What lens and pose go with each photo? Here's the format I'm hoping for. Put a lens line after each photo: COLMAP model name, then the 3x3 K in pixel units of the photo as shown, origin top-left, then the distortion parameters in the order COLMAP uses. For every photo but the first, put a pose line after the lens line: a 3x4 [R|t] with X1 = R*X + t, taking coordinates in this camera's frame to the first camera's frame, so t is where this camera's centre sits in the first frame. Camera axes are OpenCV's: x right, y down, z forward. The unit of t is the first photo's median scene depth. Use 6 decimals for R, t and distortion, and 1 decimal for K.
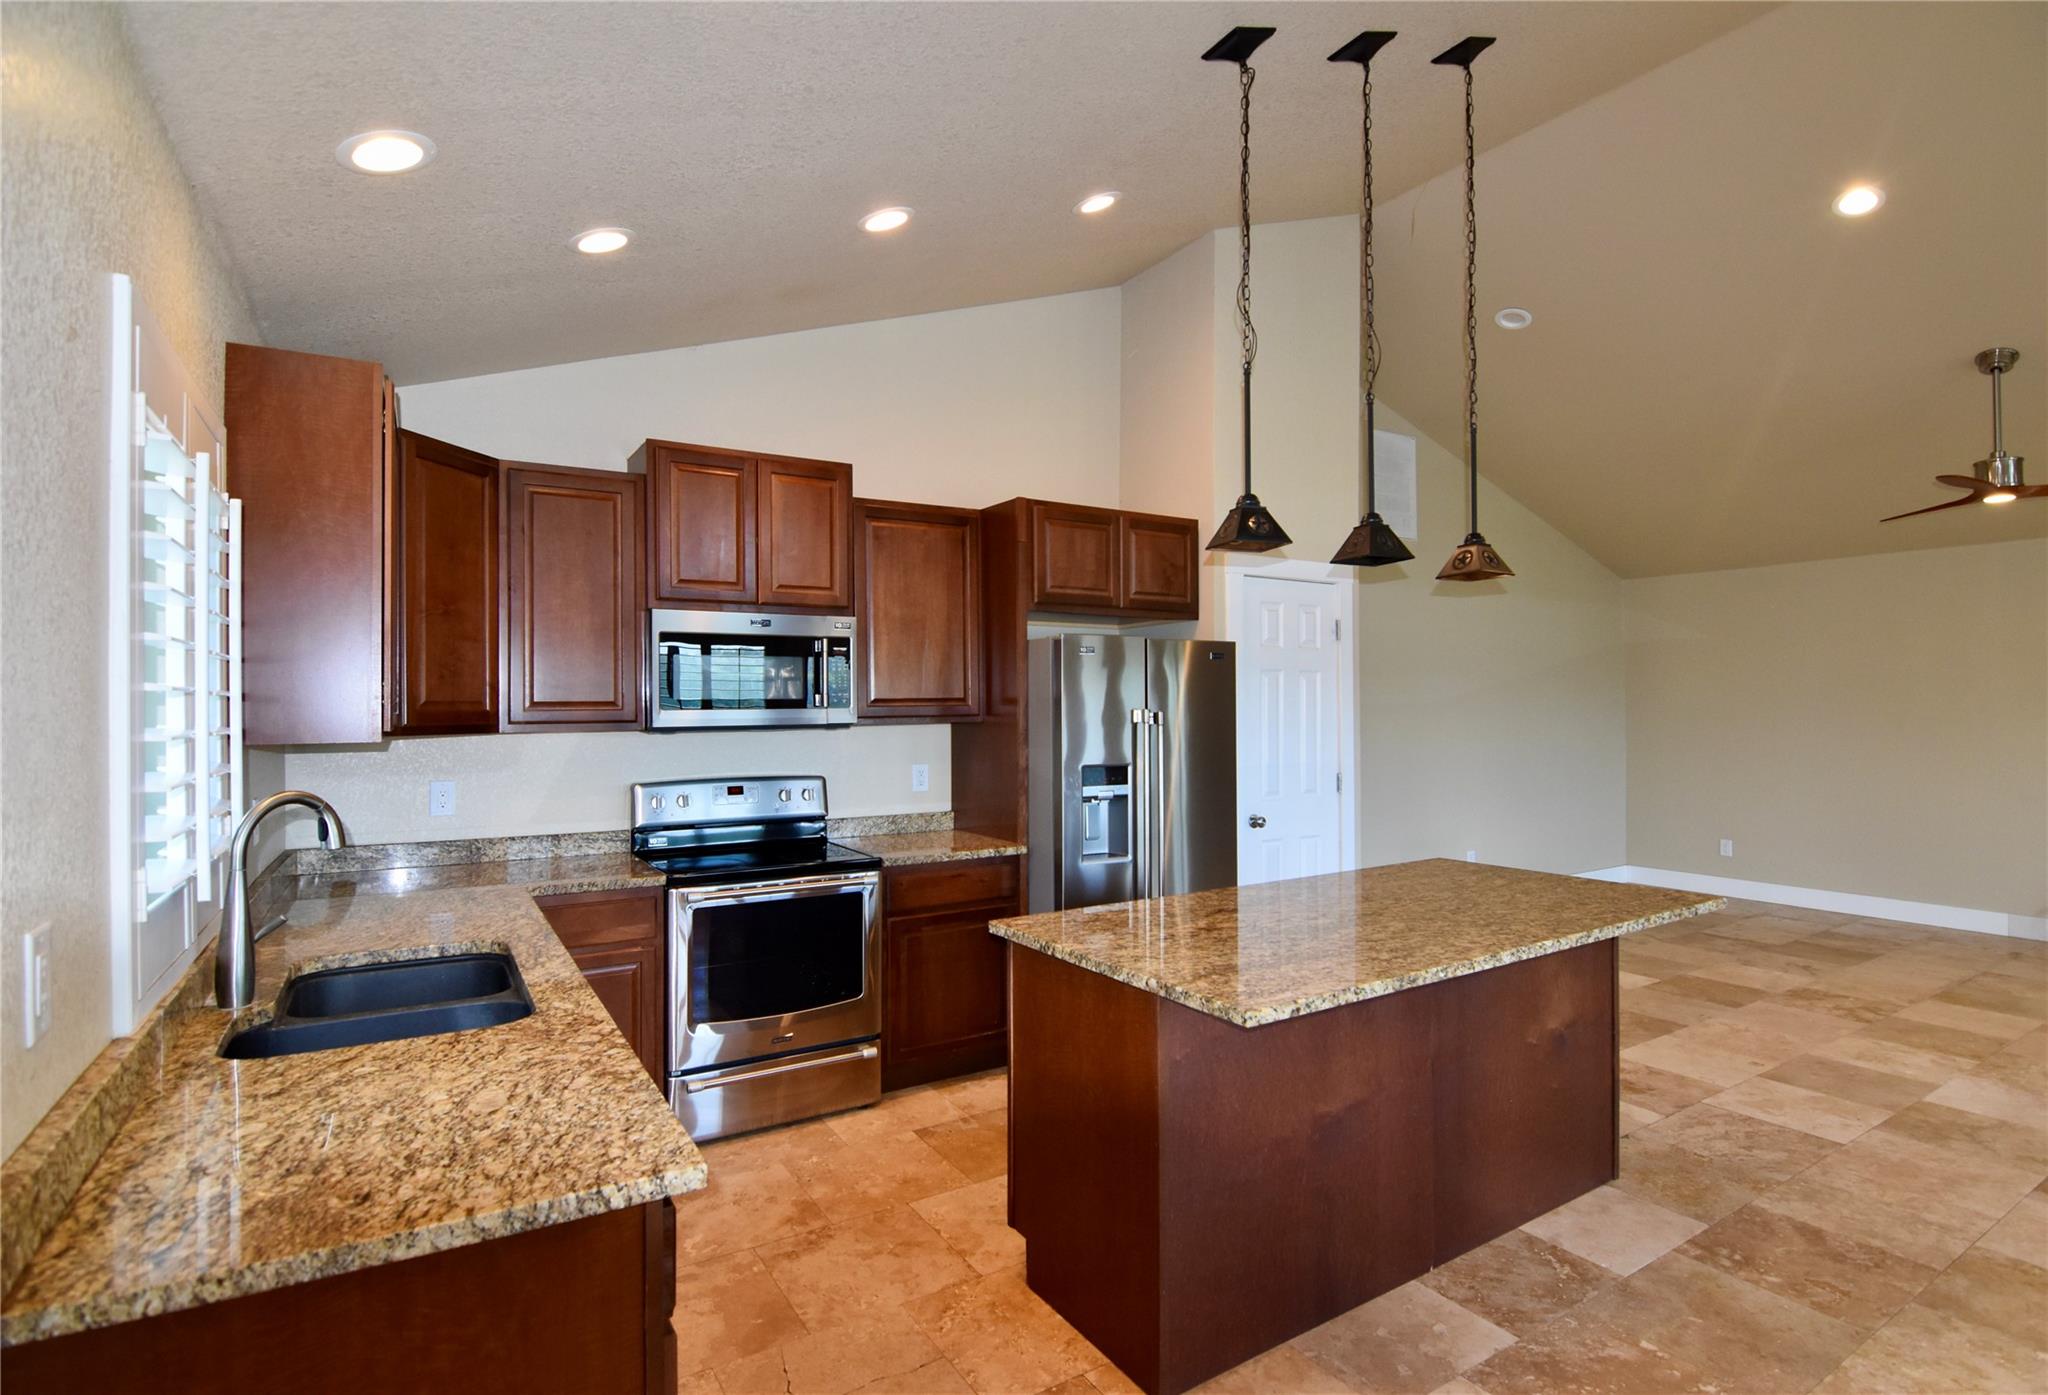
lens RADIAL K [[1009.3, 0, 1056.1], [0, 1009.3, 702.7], [0, 0, 1]] dist [-0.020461, -0.001939]
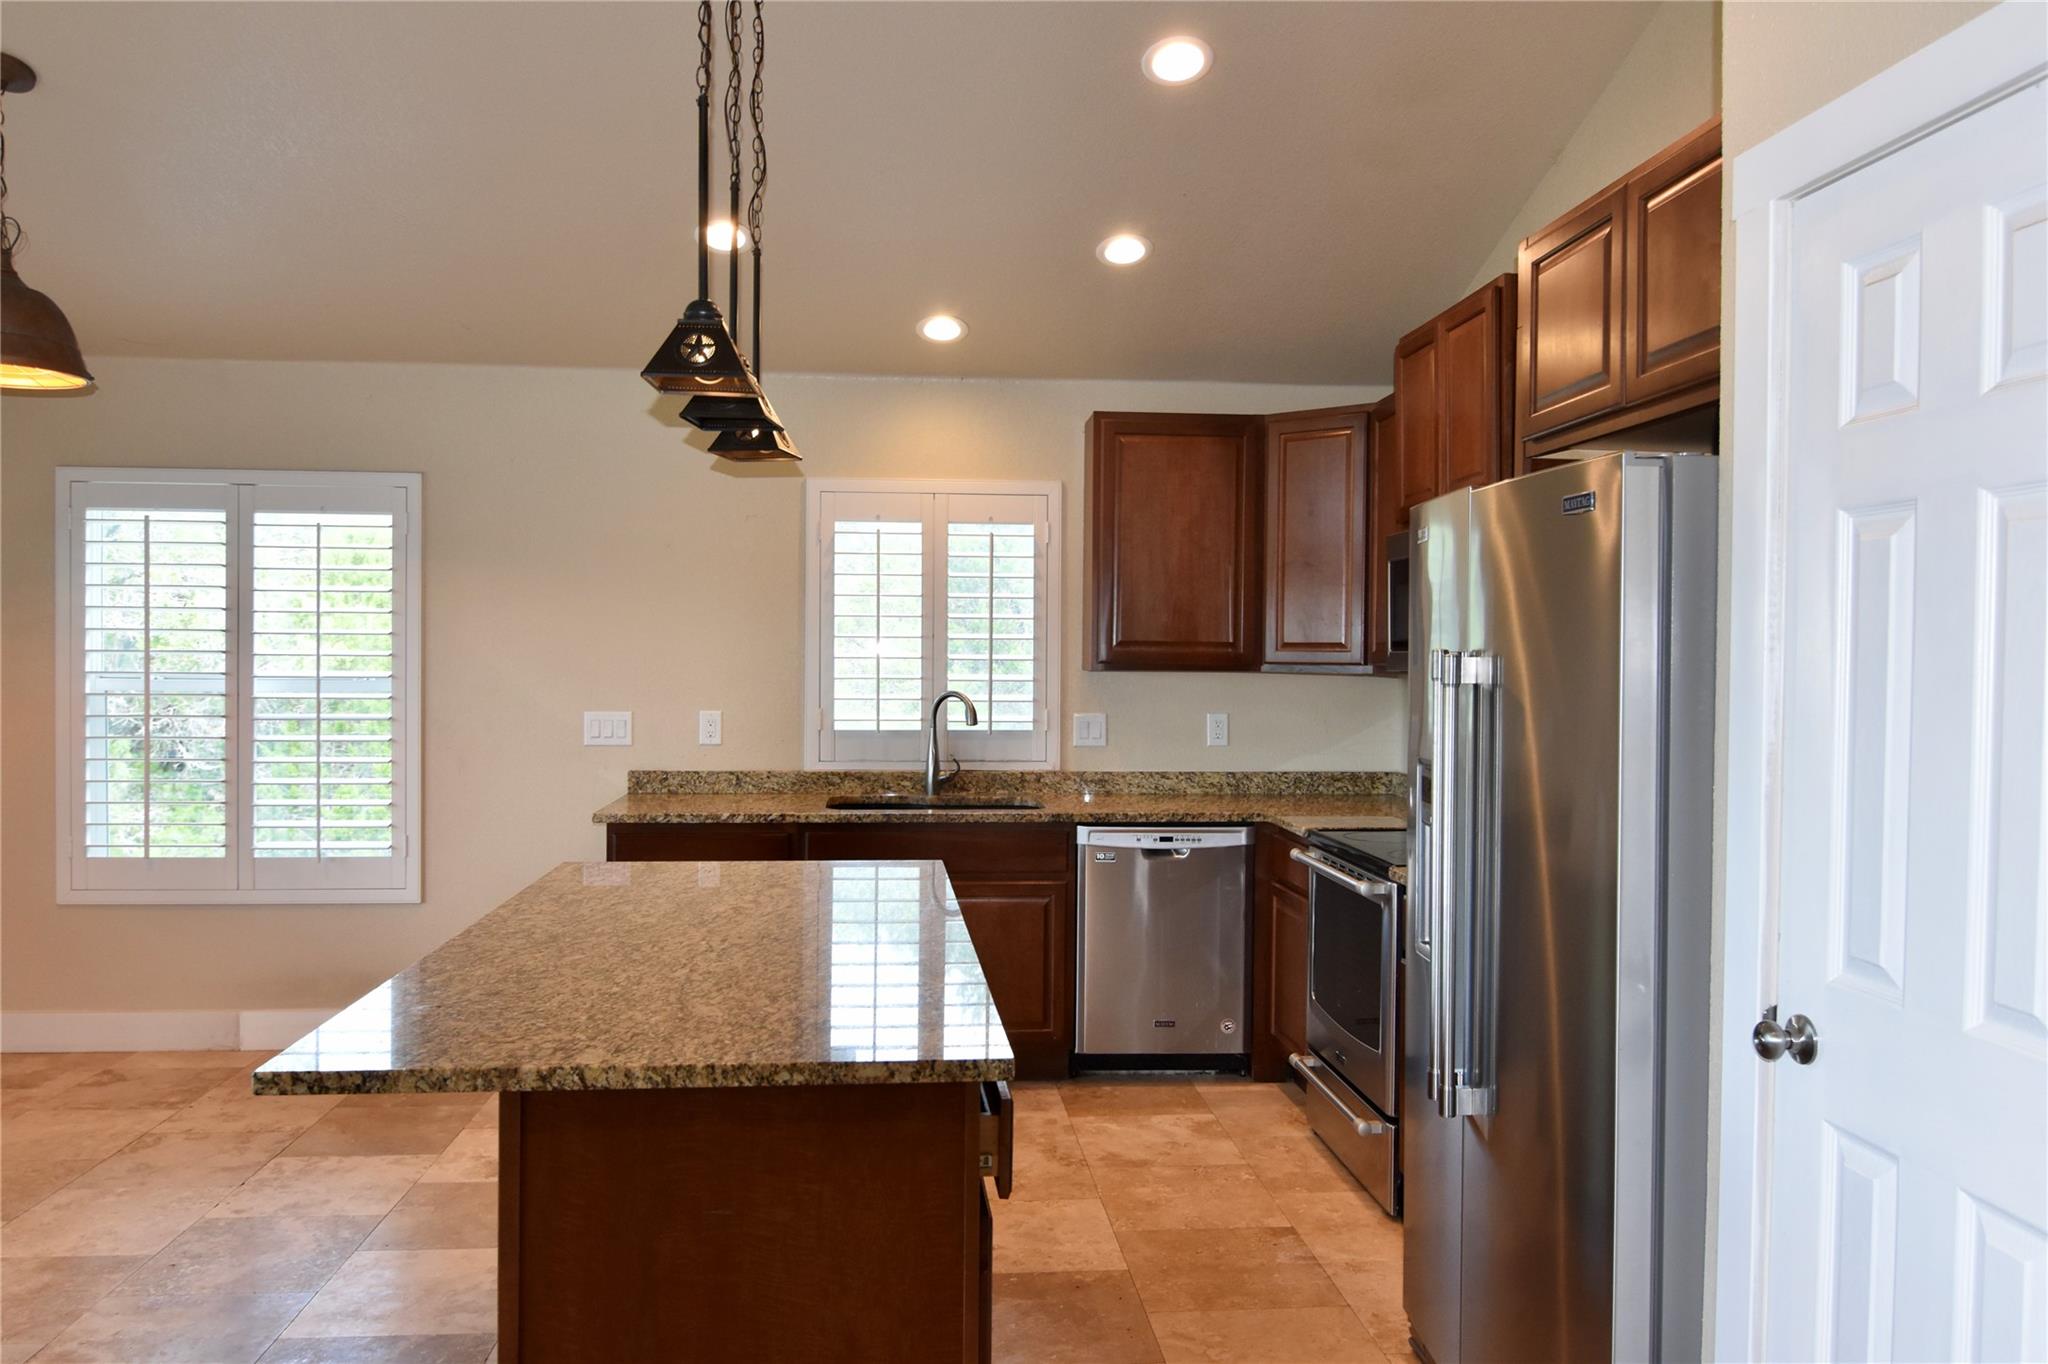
lens RADIAL K [[1480.4, 0, 1017.7], [0, 1480.4, 678.4], [0, 0, 1]] dist [-0.004497, -0.004750]
pose [[-0.463600, 0.015349, -0.885912, 0.877958], [-0.002012, 0.999829, 0.018375, 0.007229], [0.886042, 0.010301, -0.463490, 1.287801]]
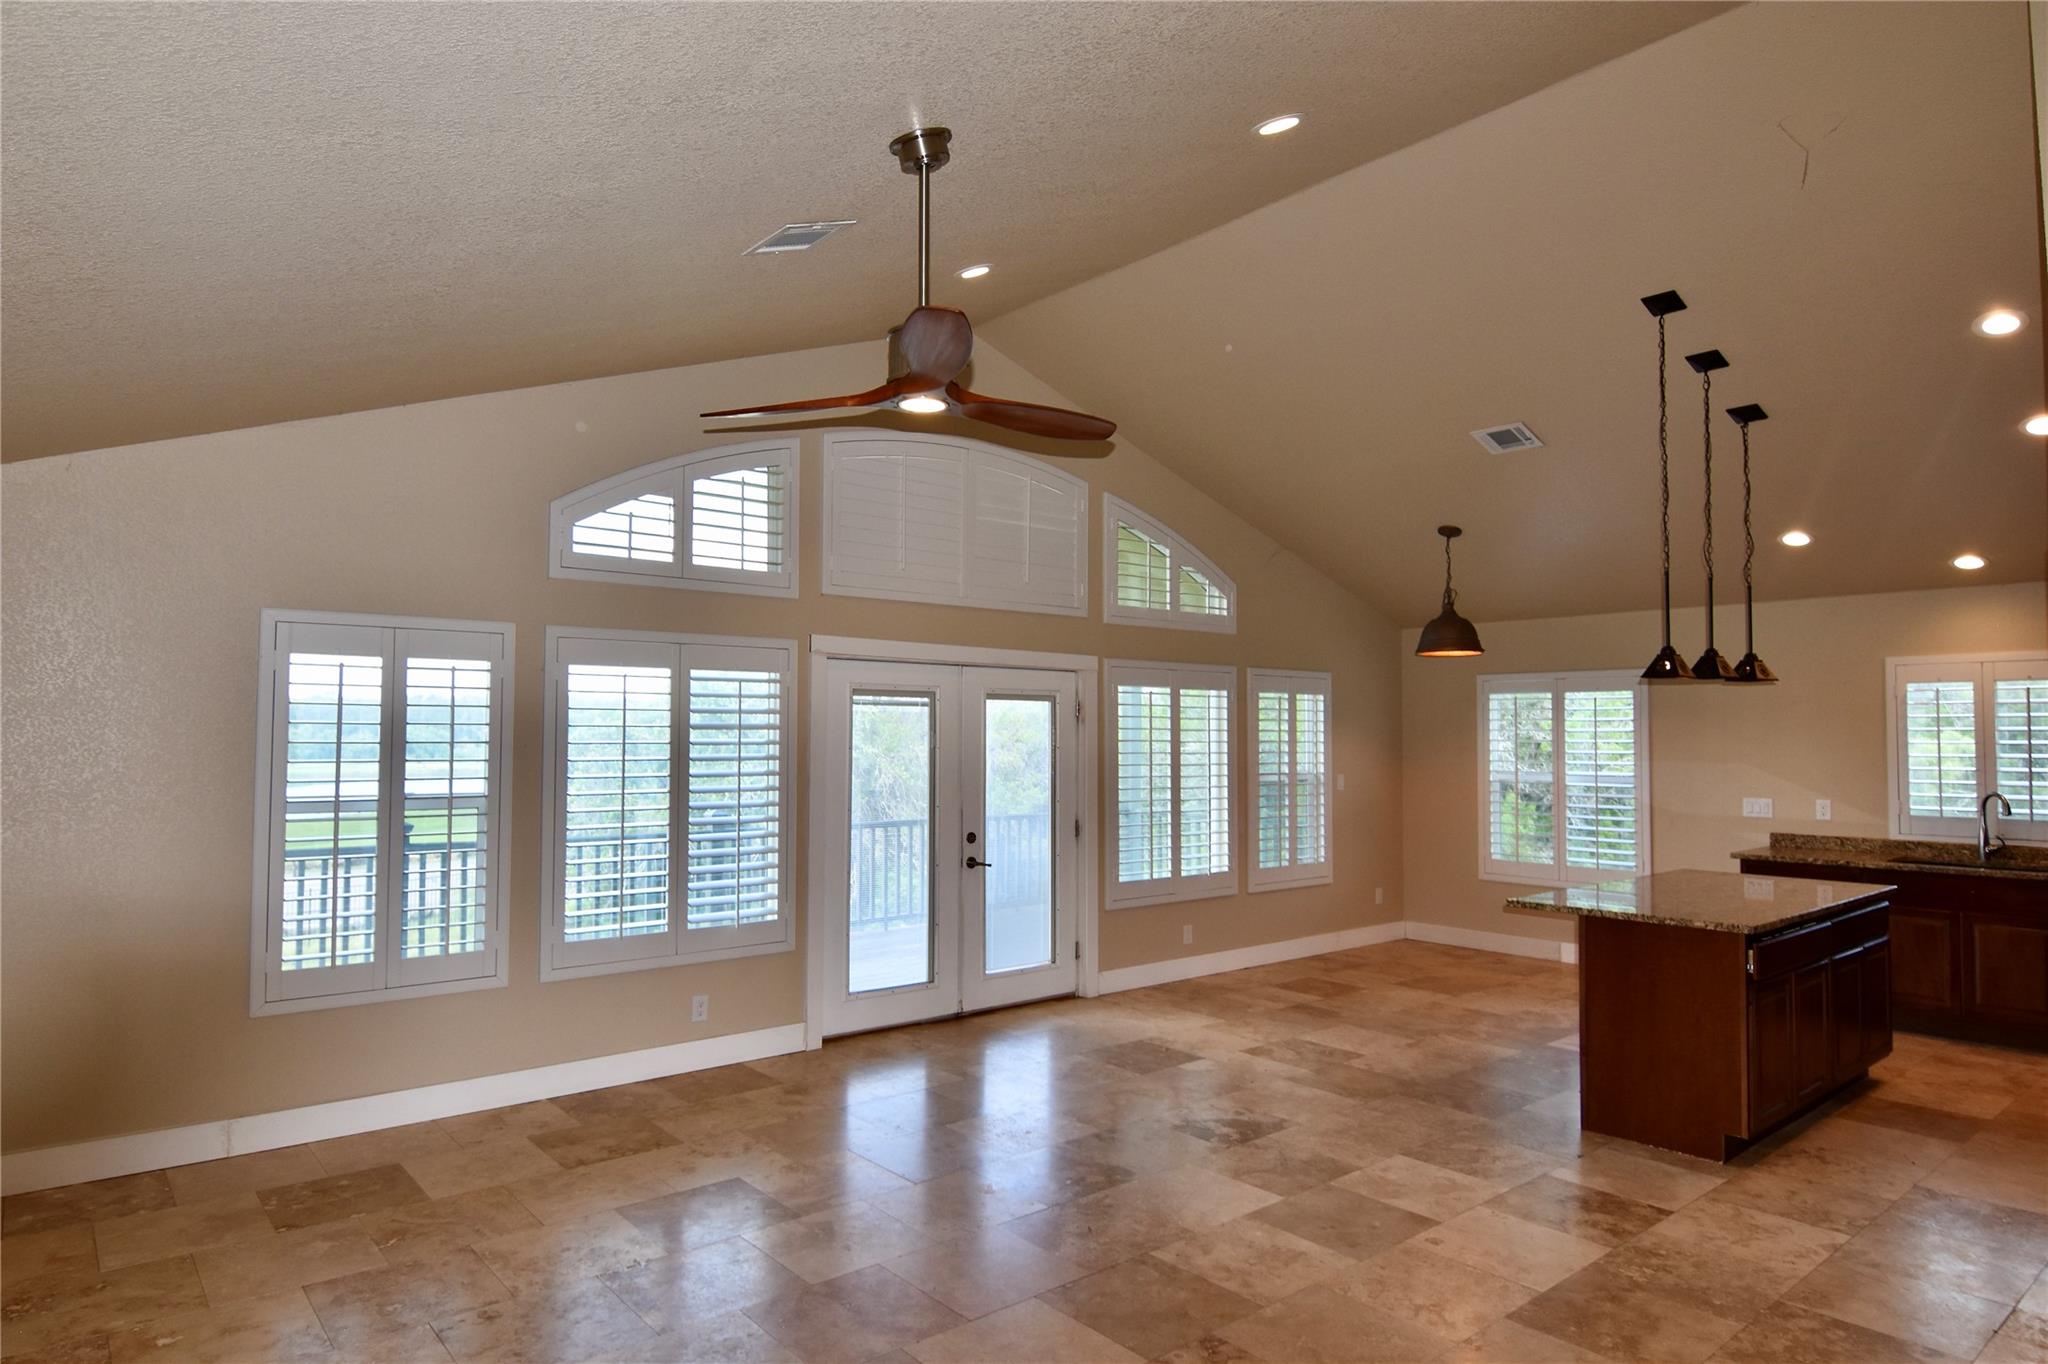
lens RADIAL K [[1196.5, 0, 1009.0], [0, 1196.5, 683.8], [0, 0, 1]] dist [-0.018197, 0.000001]
pose [[-0.993424, -0.004992, -0.114386, 1.306712], [0.000327, 0.998921, -0.046436, -0.035879], [0.114495, -0.046168, -0.992350, 2.180217]]
